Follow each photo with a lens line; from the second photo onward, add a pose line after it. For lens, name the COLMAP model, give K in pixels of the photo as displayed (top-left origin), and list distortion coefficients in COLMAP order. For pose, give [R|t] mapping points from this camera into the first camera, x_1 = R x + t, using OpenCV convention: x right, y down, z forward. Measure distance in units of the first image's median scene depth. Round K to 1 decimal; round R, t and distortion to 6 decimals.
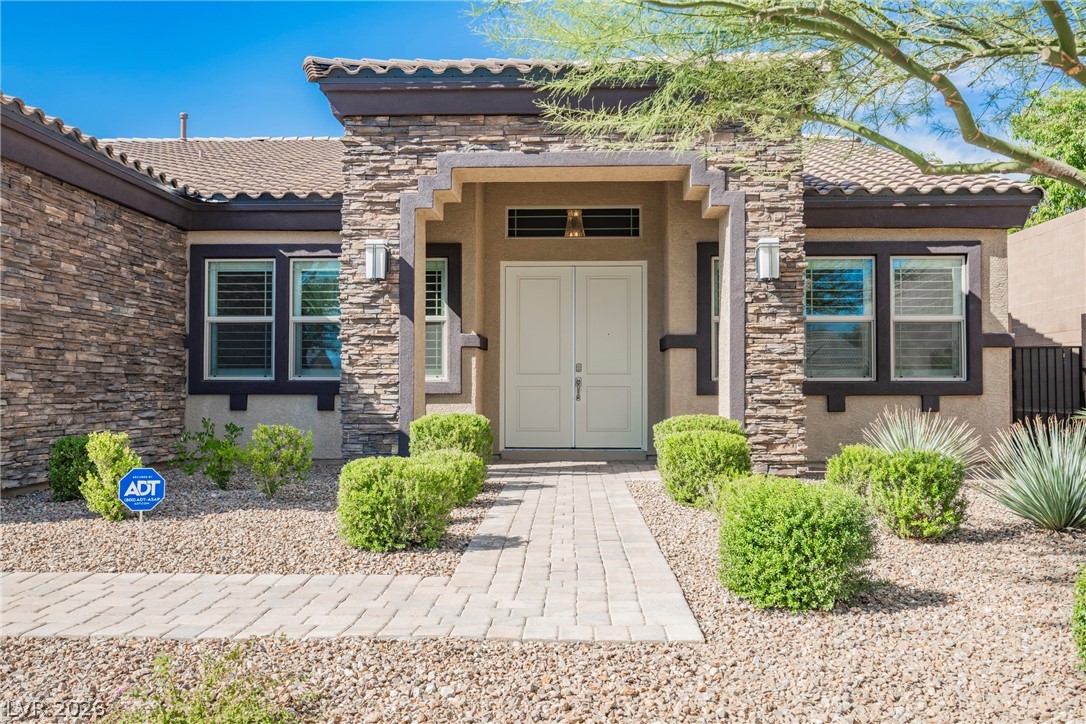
lens RADIAL K [[929.6, 0, 543.0], [0, 929.6, 362.0], [0, 0, 1]] dist [0.001580, 0.001597]
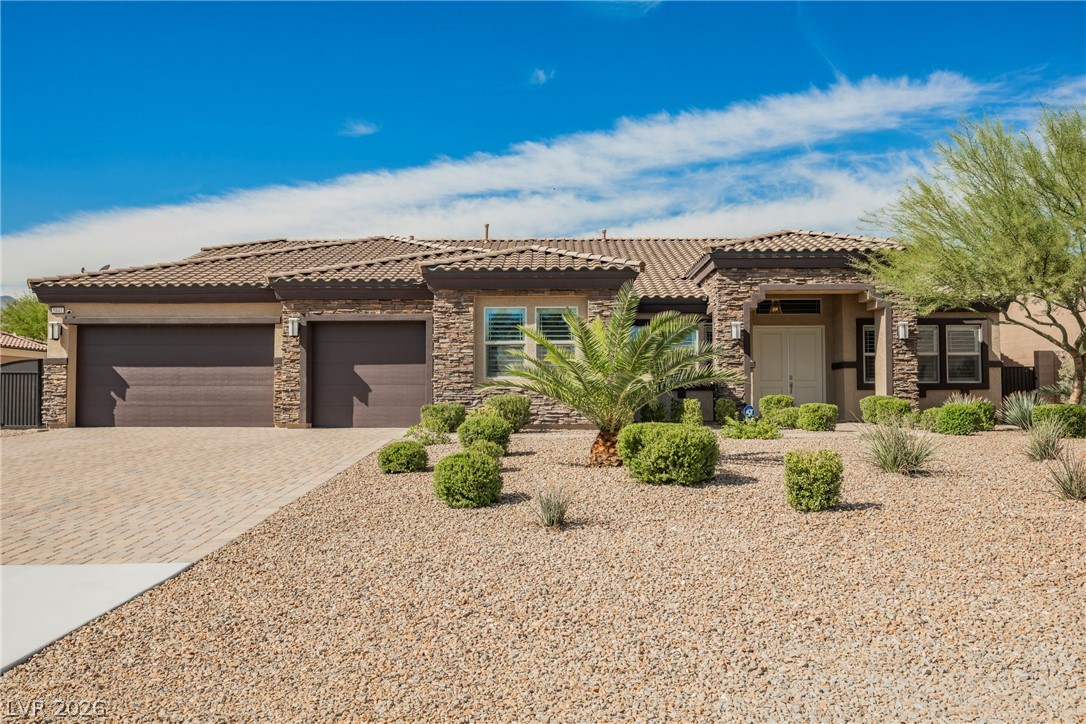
lens RADIAL K [[899.7, 0, 543.0], [0, 899.7, 362.0], [0, 0, 1]] dist [-0.001893, -0.001078]
pose [[0.999724, -0.002580, 0.023344, -0.704364], [0.003101, 0.999746, -0.022303, 0.017709], [-0.023281, 0.022369, 0.999479, -1.225095]]
